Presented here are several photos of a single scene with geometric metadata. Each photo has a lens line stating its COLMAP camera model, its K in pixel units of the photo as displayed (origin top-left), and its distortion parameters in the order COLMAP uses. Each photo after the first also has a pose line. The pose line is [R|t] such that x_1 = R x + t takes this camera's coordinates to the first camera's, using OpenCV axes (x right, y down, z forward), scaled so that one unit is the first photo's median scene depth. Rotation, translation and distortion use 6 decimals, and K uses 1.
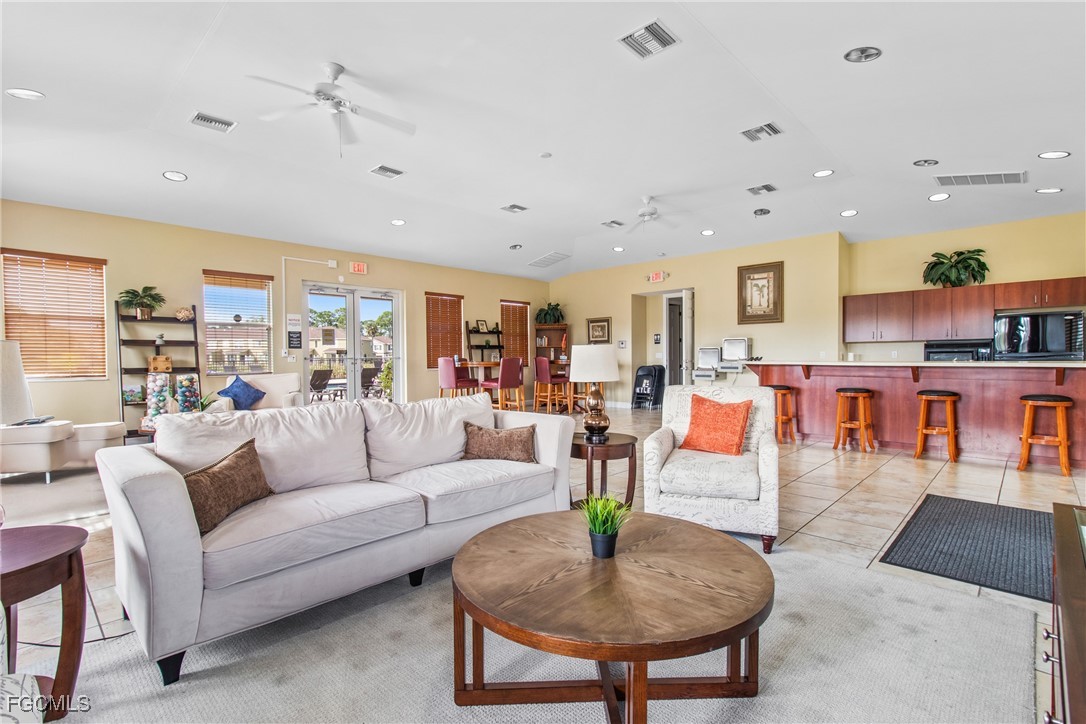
lens RADIAL K [[510.8, 0, 544.7], [0, 510.8, 368.2], [0, 0, 1]] dist [0.001593, 0.000791]
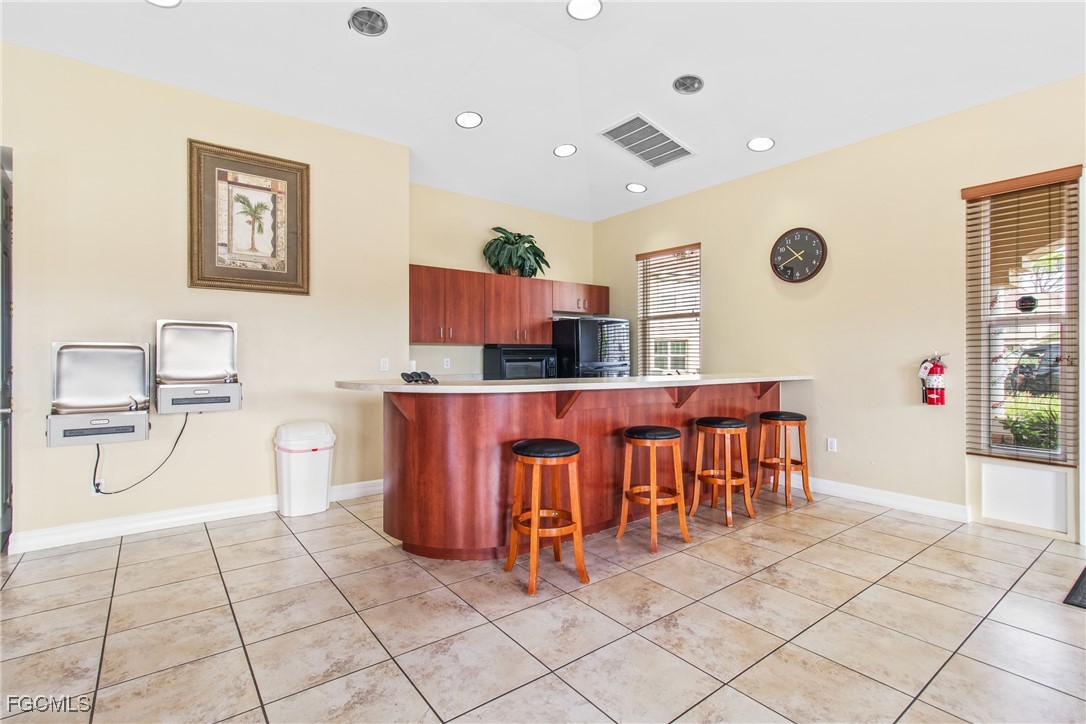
lens RADIAL K [[510.8, 0, 549.2], [0, 510.8, 357.3], [0, 0, 1]] dist [0.001593, 0.000791]
pose [[0.151235, 0.003159, 0.988493, 0.035121], [0.018286, 0.999815, -0.005993, -0.025142], [-0.988329, 0.018982, 0.151149, 0.698041]]
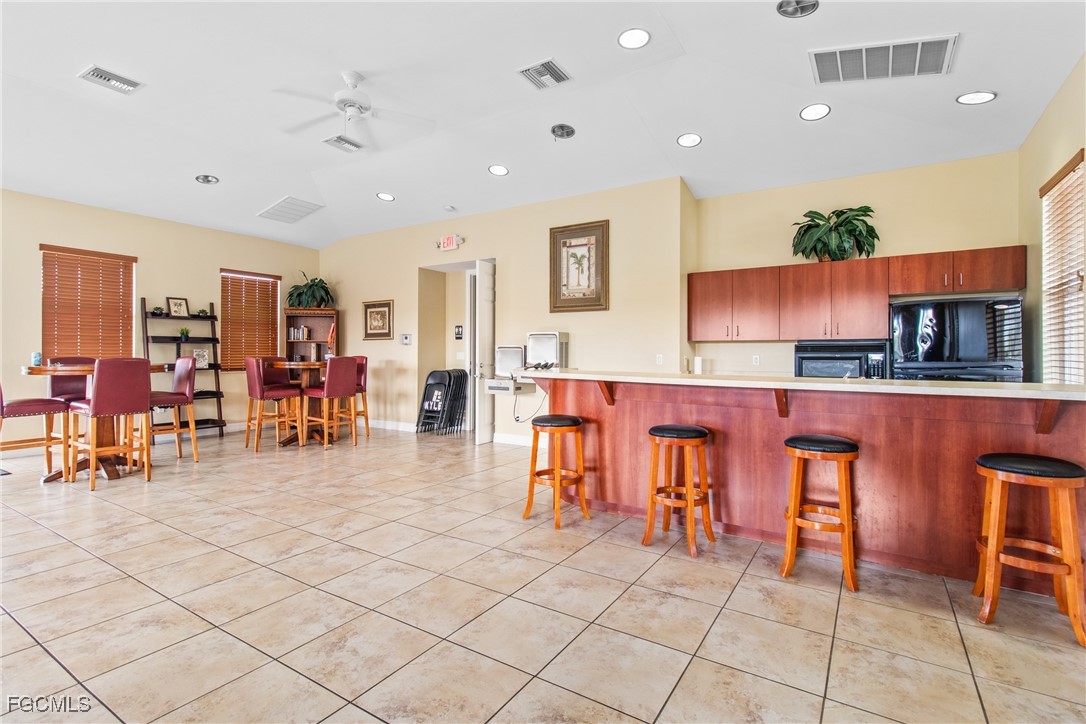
lens RADIAL K [[510.8, 0, 547.0], [0, 510.8, 353.3], [0, 0, 1]] dist [0.001593, 0.000791]
pose [[0.981345, 0.011038, 0.191937, 0.253890], [-0.007112, 0.999751, -0.021130, -0.017676], [-0.192123, 0.019371, 0.981180, 0.348007]]
